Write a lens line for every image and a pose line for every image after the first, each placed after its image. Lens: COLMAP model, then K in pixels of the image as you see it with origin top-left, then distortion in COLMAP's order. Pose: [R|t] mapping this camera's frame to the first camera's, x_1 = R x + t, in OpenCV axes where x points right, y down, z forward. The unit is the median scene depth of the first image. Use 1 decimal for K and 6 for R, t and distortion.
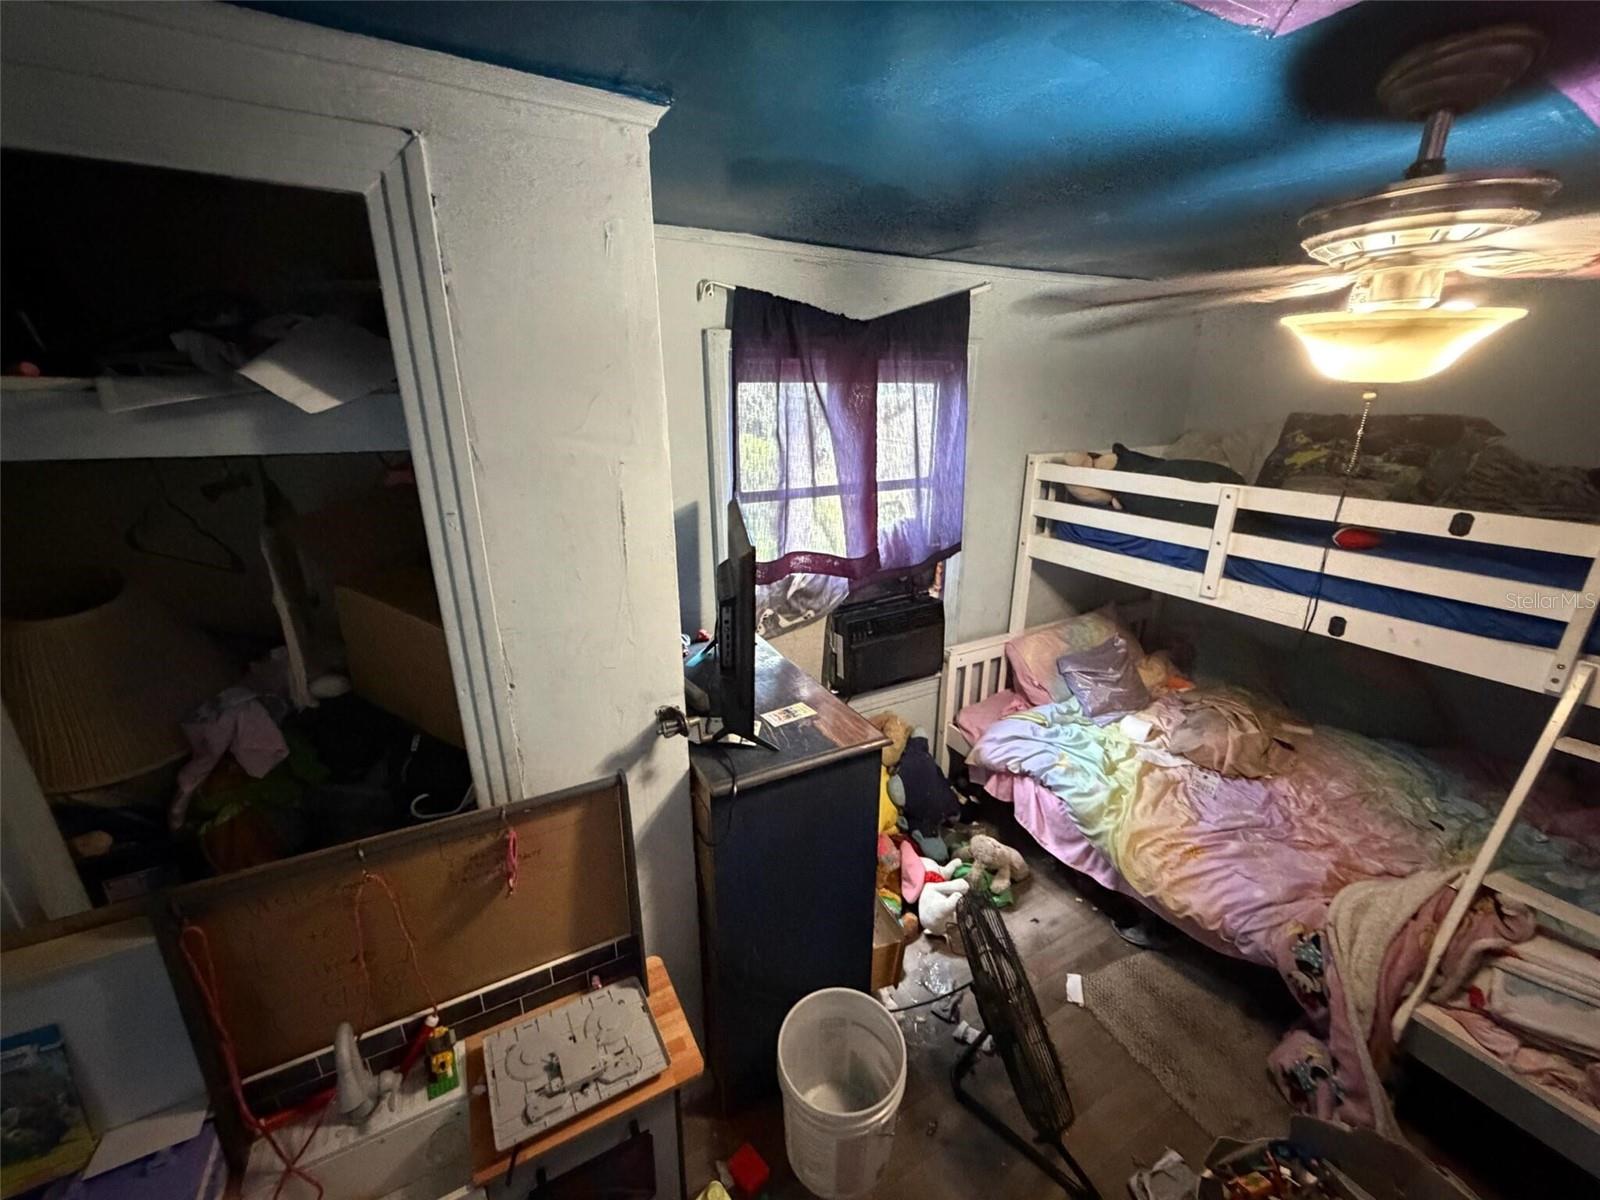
lens RADIAL K [[642.5, 0, 793.3], [0, 642.5, 601.8], [0, 0, 1]] dist [-0.000256, 0.000498]
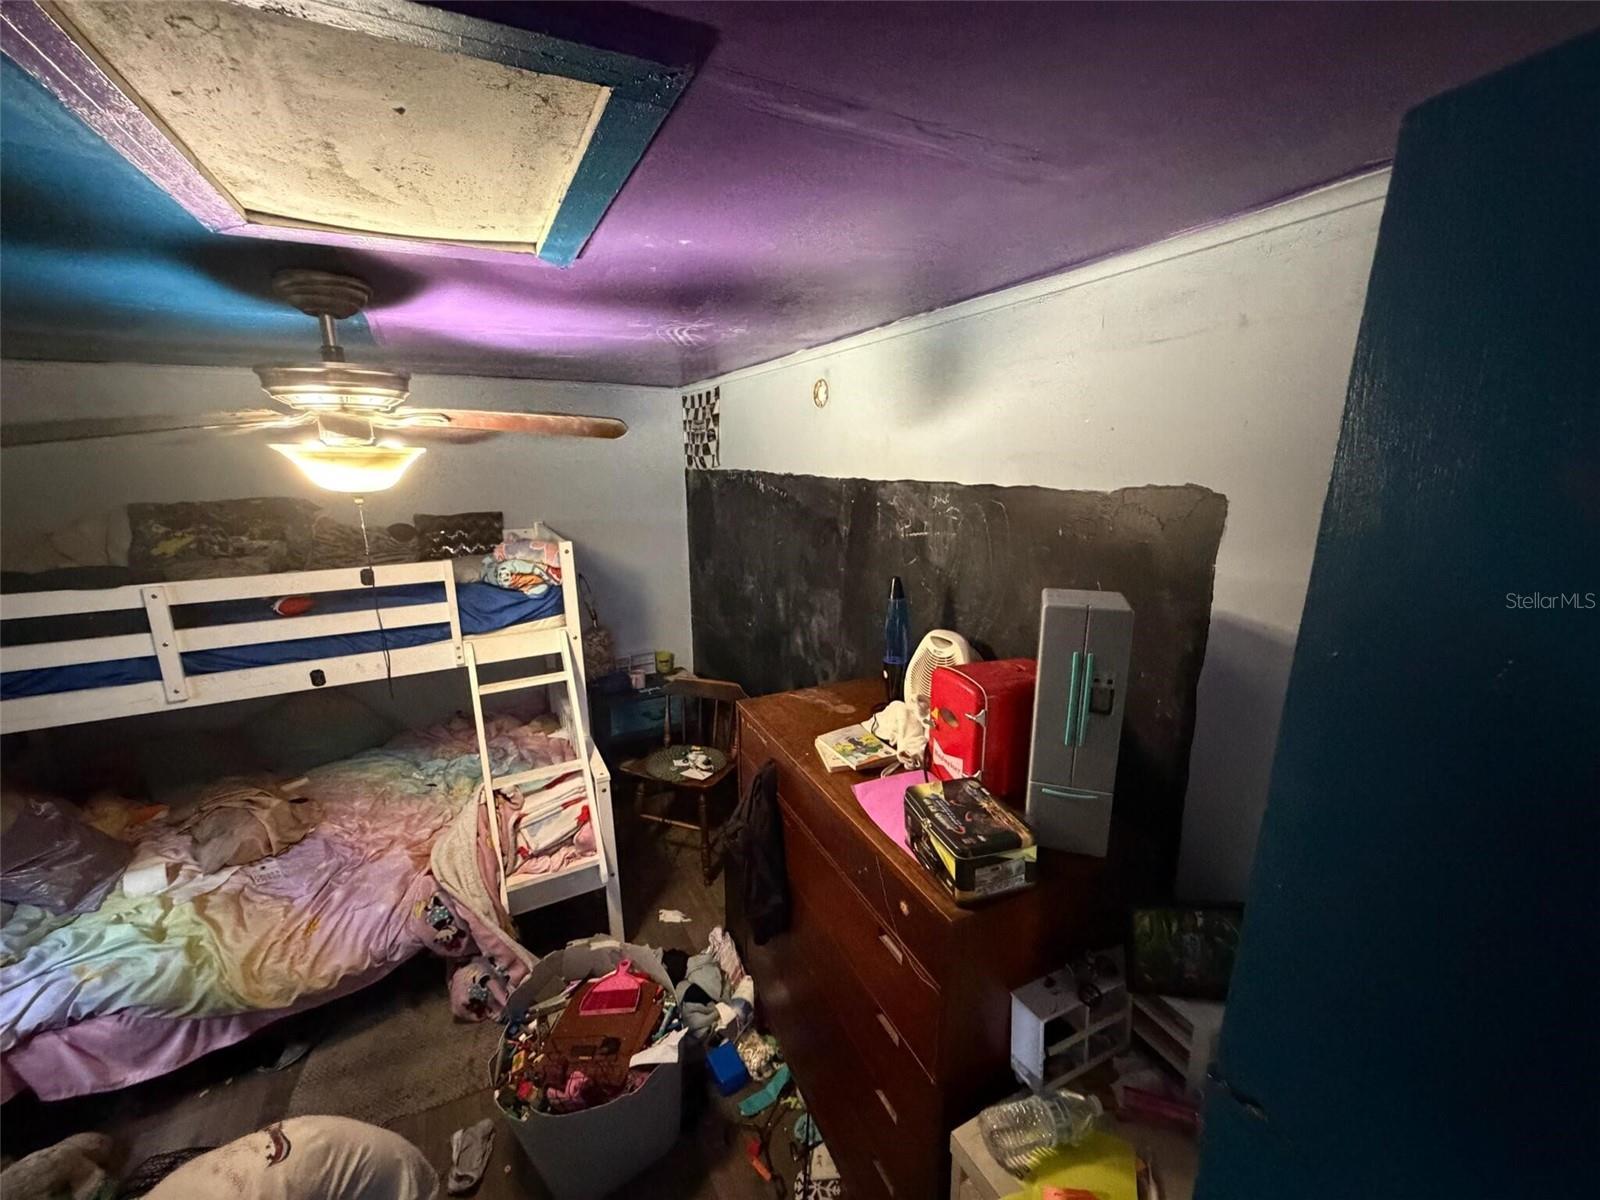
lens RADIAL K [[642.5, 0, 794.6], [0, 642.5, 603.5], [0, 0, 1]] dist [-0.000256, 0.000498]
pose [[0.015377, -0.227764, 0.973595, -0.223350], [0.322424, 0.922826, 0.210794, -0.047296], [-0.946471, 0.310669, 0.087627, 0.023999]]
